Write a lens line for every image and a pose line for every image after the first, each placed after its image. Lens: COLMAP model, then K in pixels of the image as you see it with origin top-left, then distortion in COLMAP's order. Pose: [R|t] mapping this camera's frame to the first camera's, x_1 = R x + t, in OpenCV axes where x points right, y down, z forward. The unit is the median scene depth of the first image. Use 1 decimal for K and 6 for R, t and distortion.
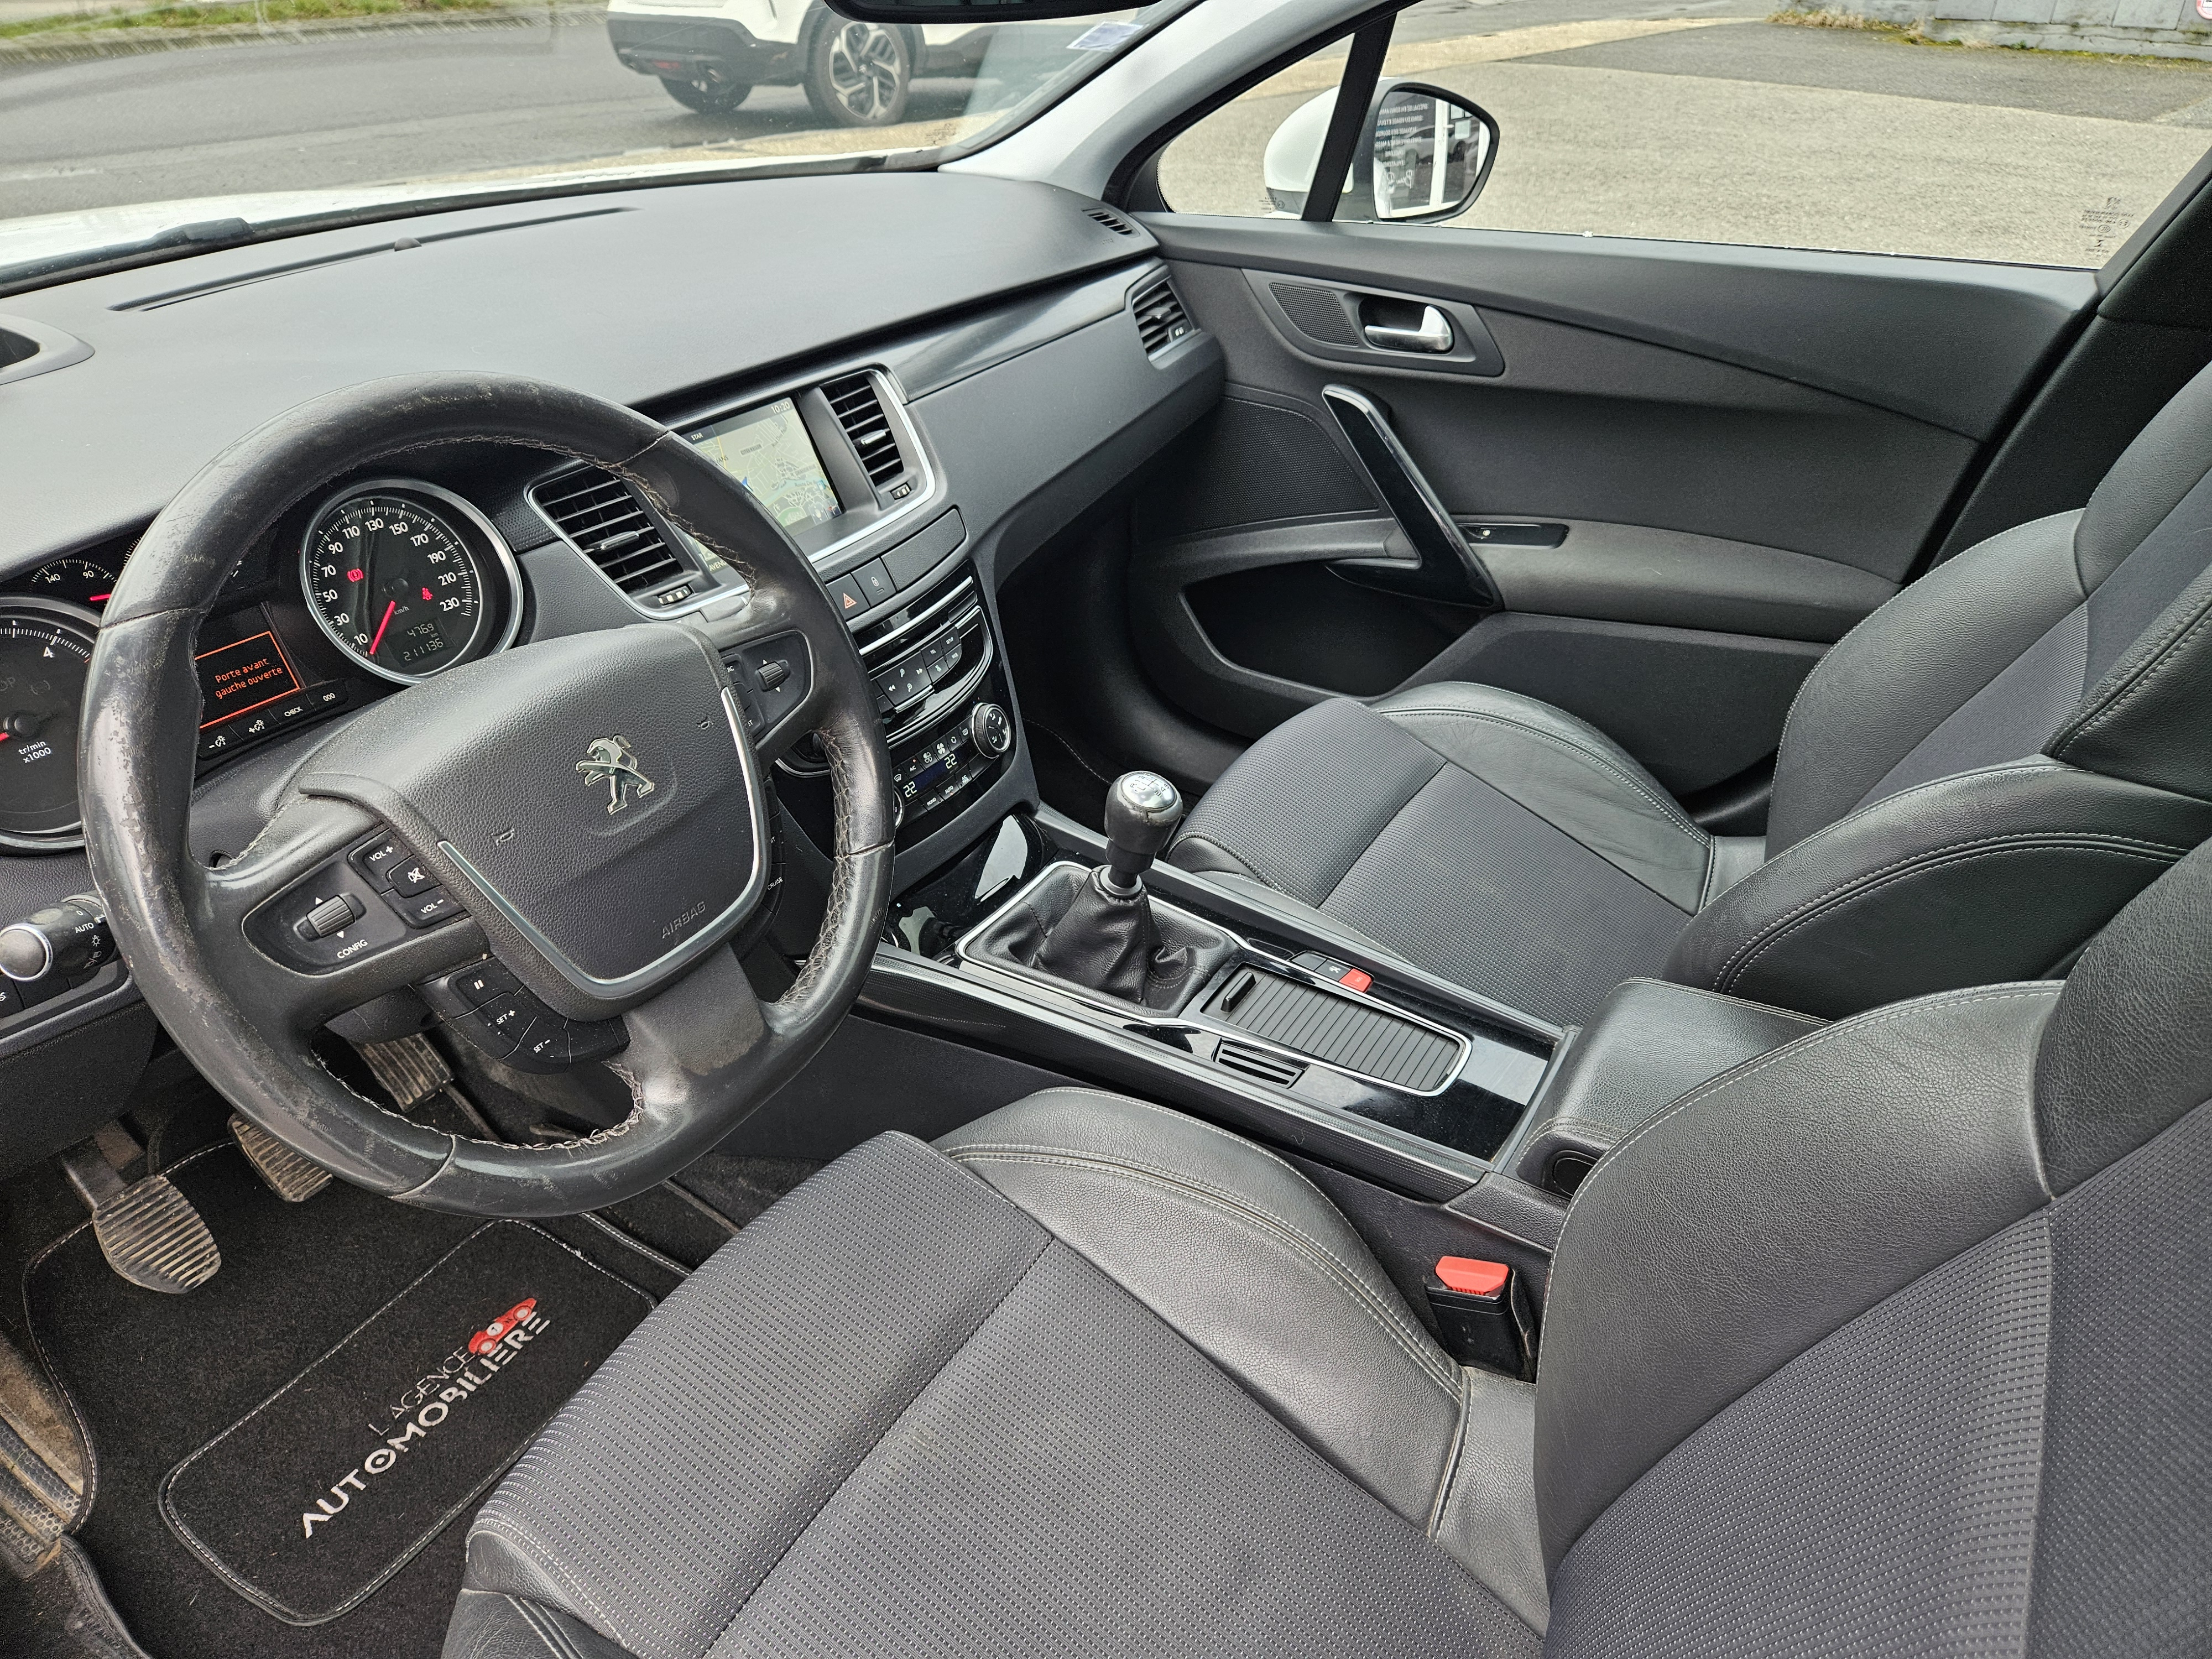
lens RADIAL K [[1480.1, 0, 1122.1], [0, 1480.1, 831.1], [0, 0, 1]] dist [0.058595, -0.044531]
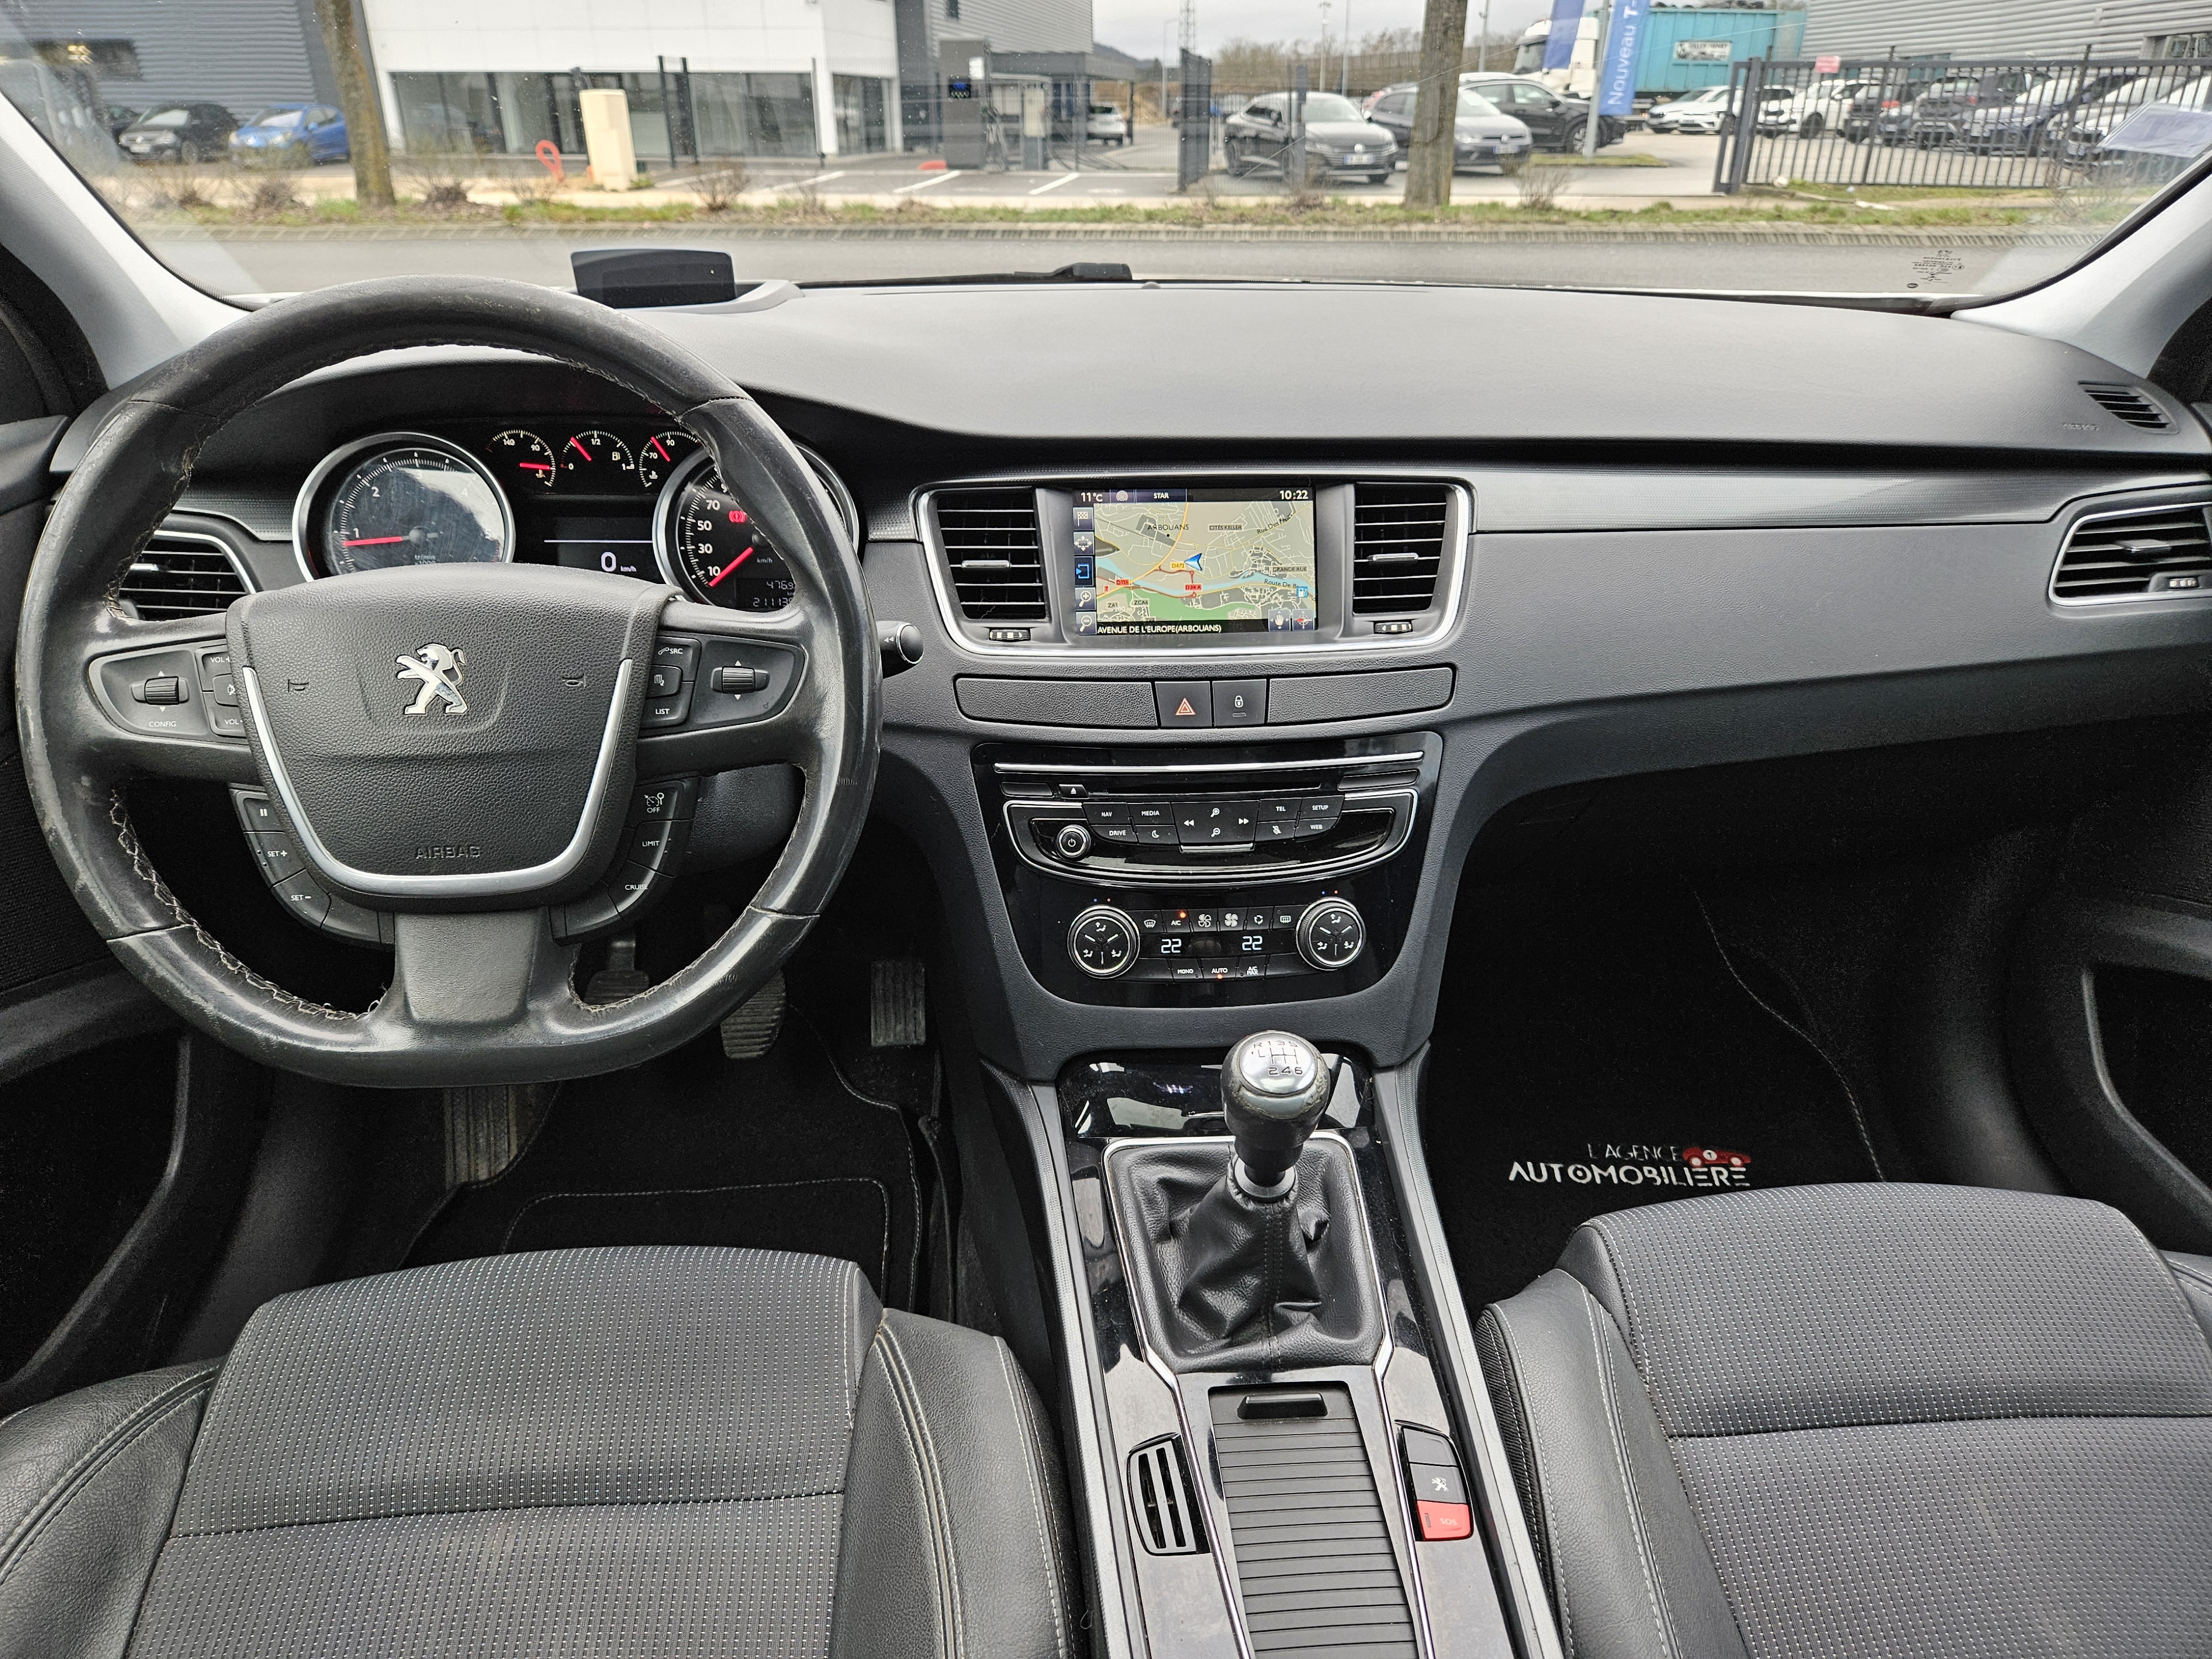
lens RADIAL K [[1480.1, 0, 1132.6], [0, 1480.1, 849.0], [0, 0, 1]] dist [0.058595, -0.044531]
pose [[0.581207, 0.358474, -0.730544, 0.393762], [-0.434966, 0.895589, 0.093409, -0.133436], [0.687752, 0.263472, 0.676446, 0.387307]]
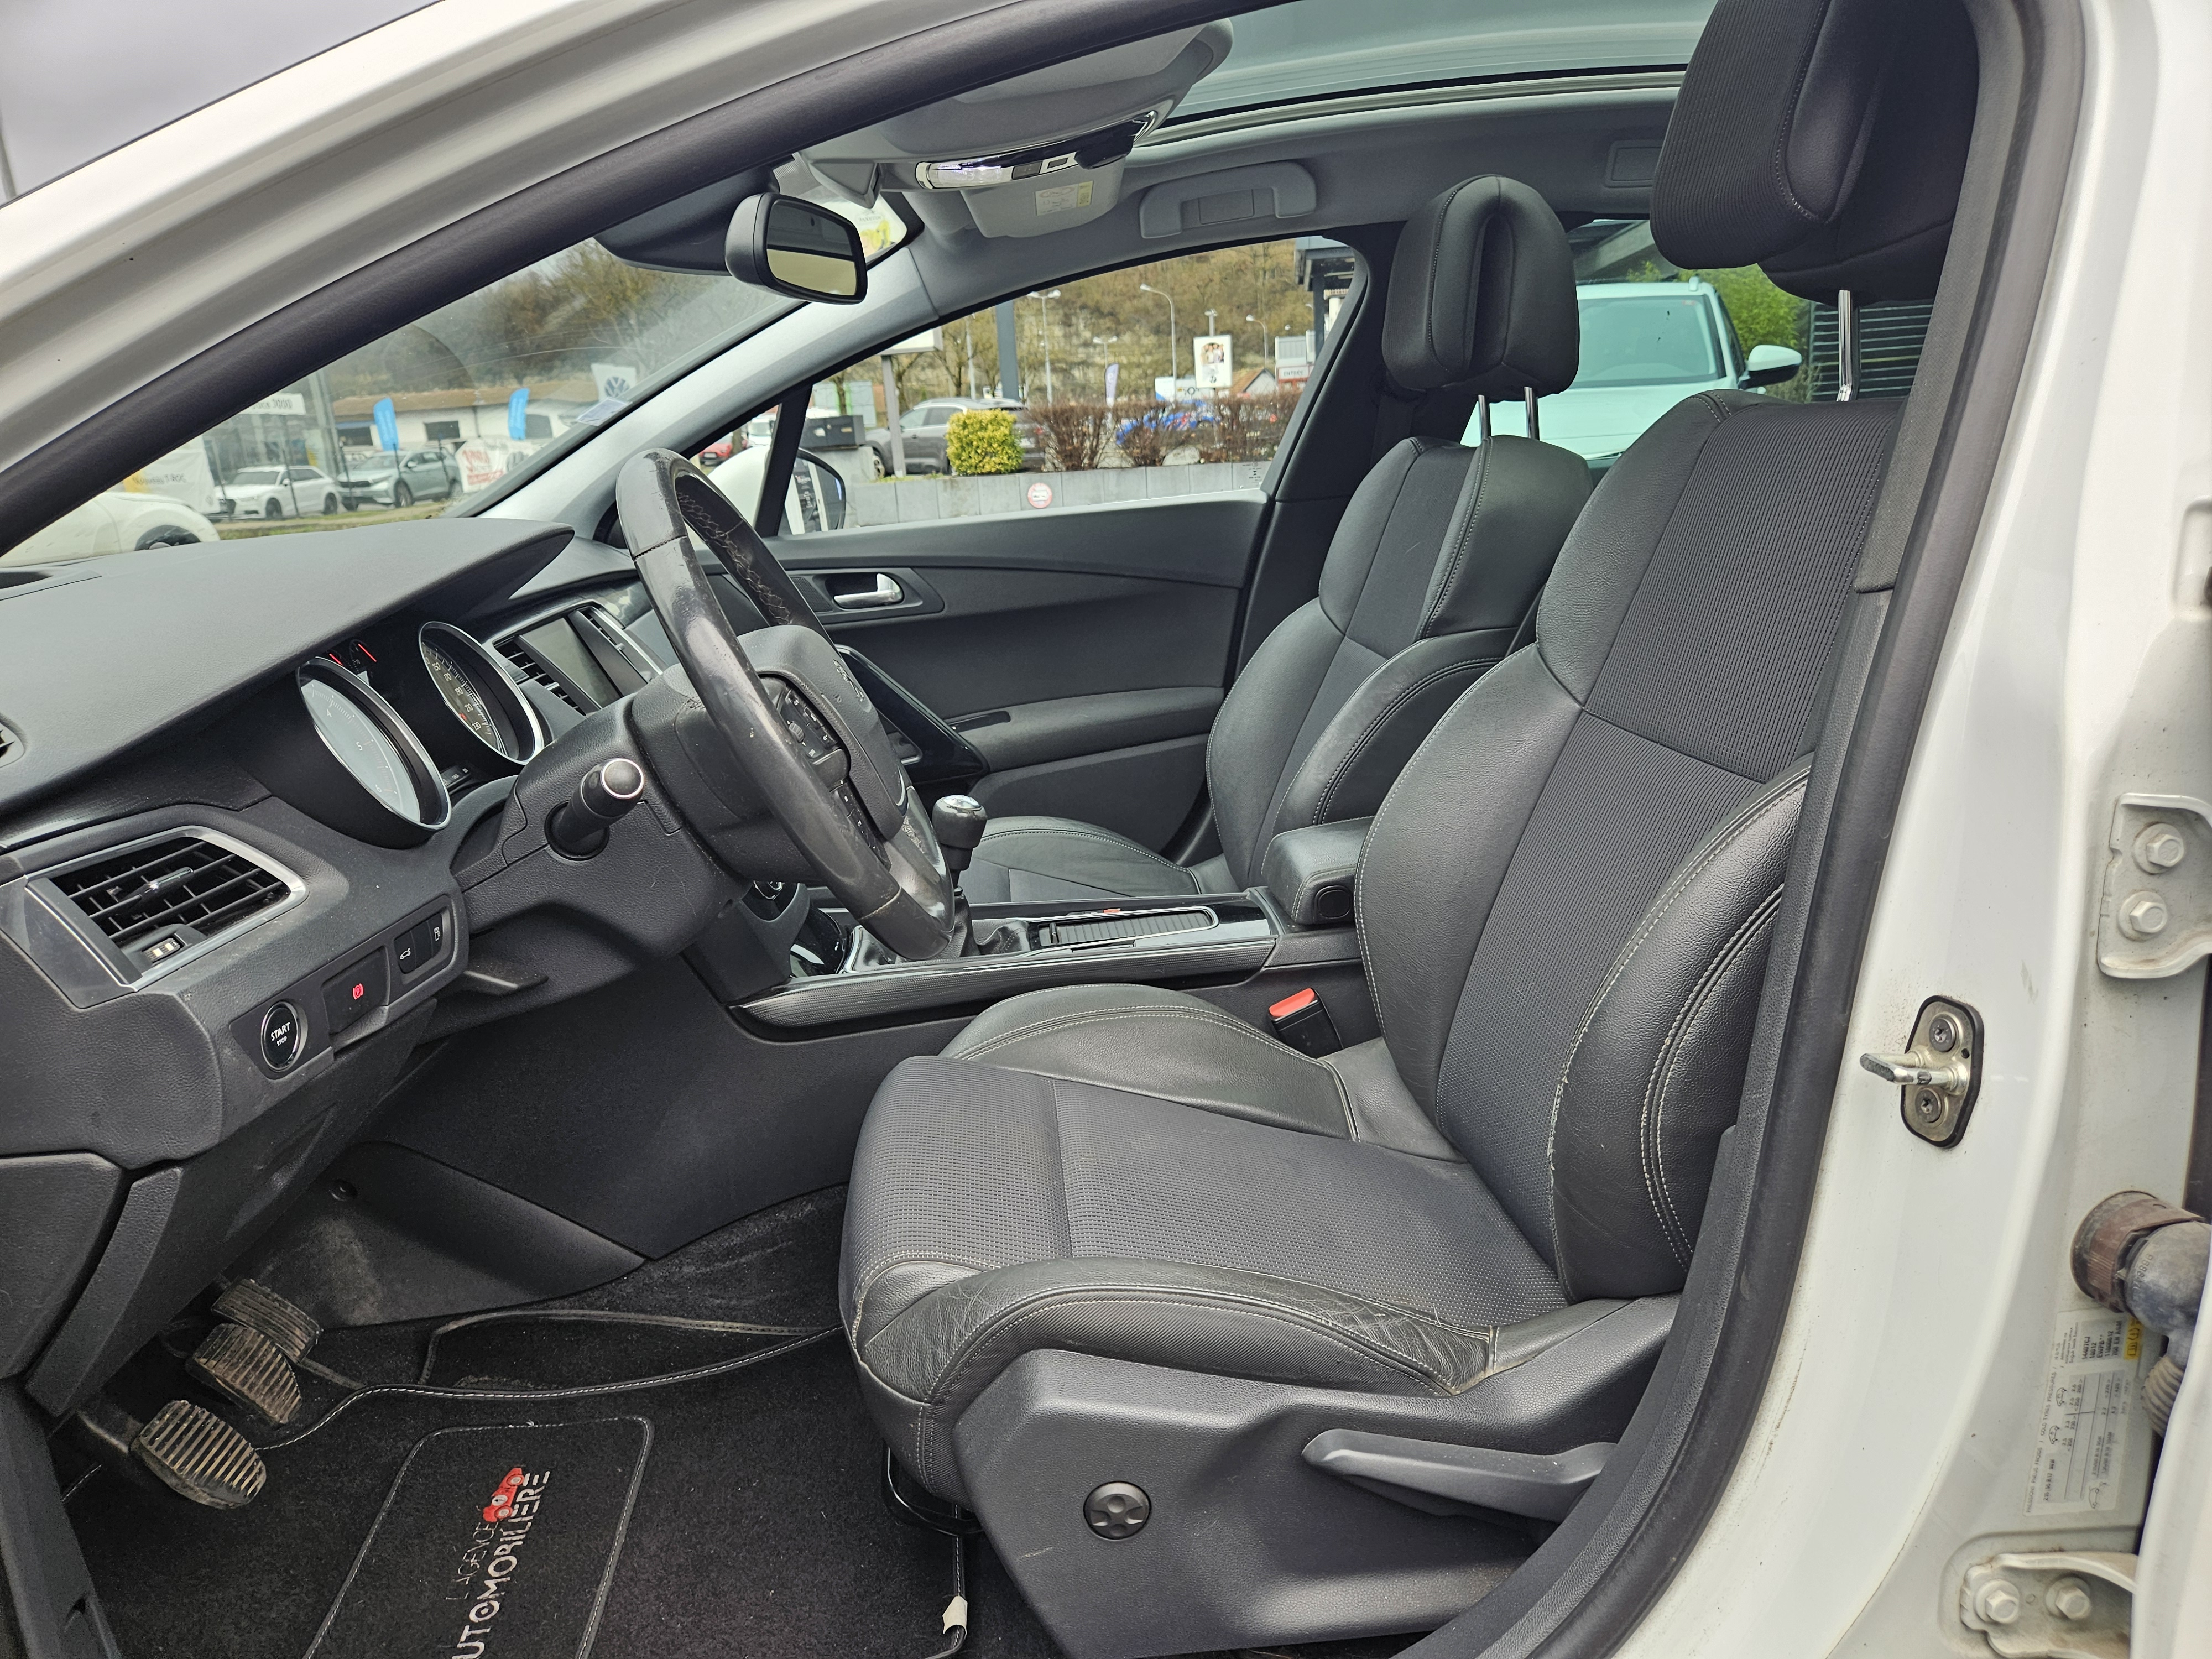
lens RADIAL K [[1480.1, 0, 1110.8], [0, 1480.1, 874.9], [0, 0, 1]] dist [0.058595, -0.044531]
pose [[0.794914, -0.216456, 0.566797, -0.586395], [0.375148, 0.909562, -0.178777, 0.292235], [-0.476839, 0.354745, 0.804227, -0.152346]]
